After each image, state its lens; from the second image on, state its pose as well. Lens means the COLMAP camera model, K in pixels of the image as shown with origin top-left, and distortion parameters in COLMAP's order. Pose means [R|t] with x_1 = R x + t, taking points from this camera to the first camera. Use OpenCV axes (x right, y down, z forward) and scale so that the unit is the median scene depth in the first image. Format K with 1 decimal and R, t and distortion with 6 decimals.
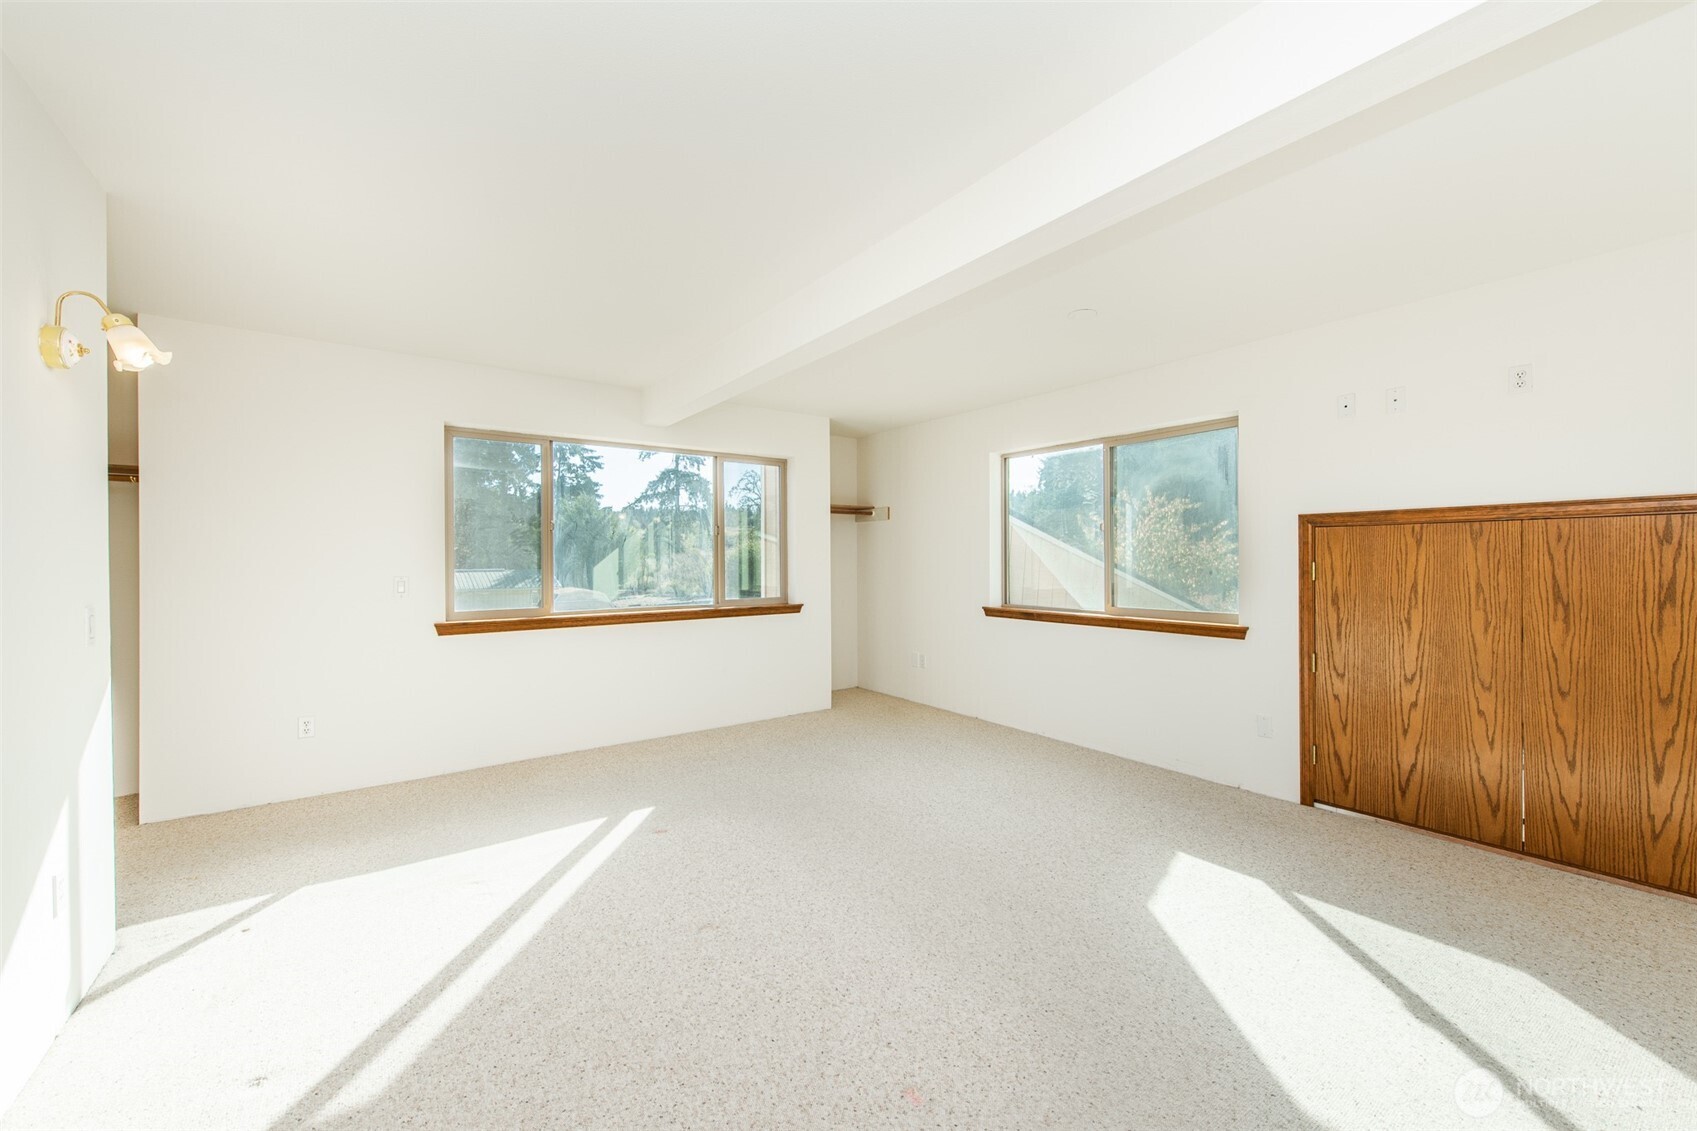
lens RADIAL K [[664.4, 0, 854.9], [0, 664.4, 565.1], [0, 0, 1]] dist [-0.000920, -0.000168]
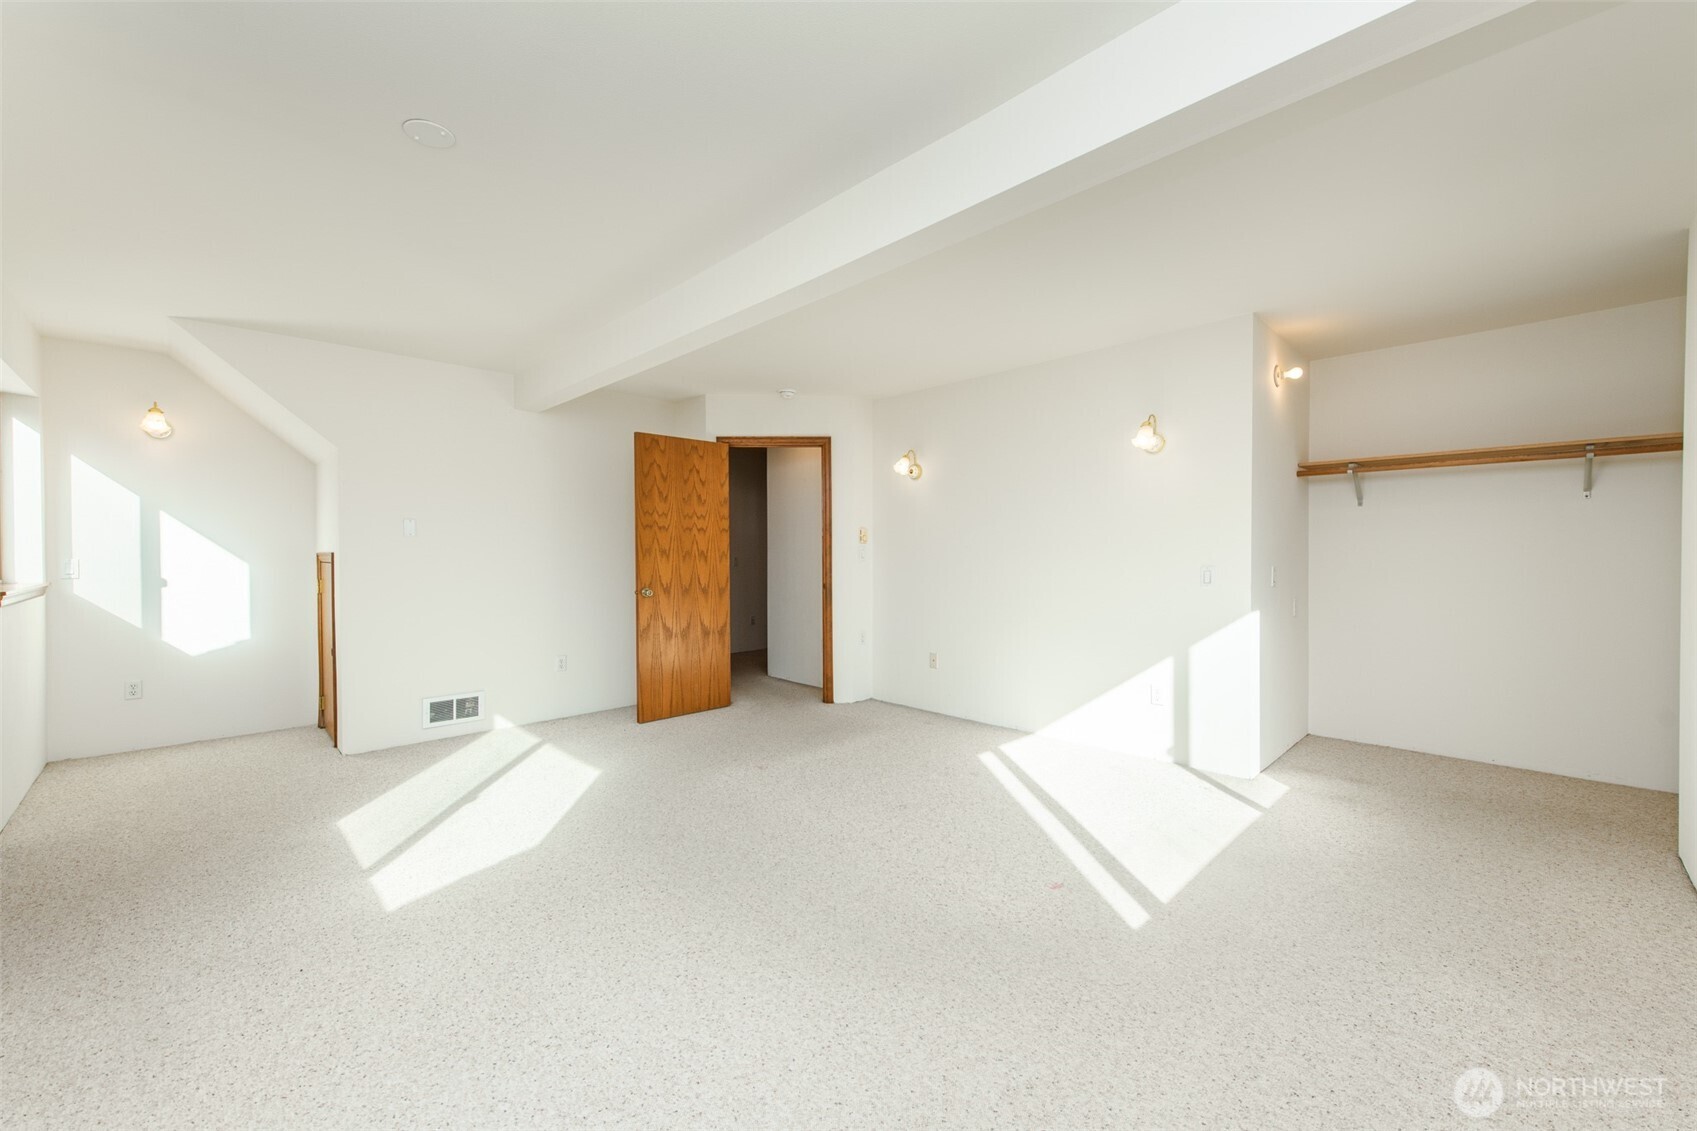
lens RADIAL K [[664.4, 0, 843.9], [0, 664.4, 558.8], [0, 0, 1]] dist [-0.000920, -0.000168]
pose [[-0.991741, 0.007606, -0.128028, 0.061520], [0.005751, 0.999873, 0.014847, 0.009056], [0.128124, 0.013988, -0.991659, 2.142179]]
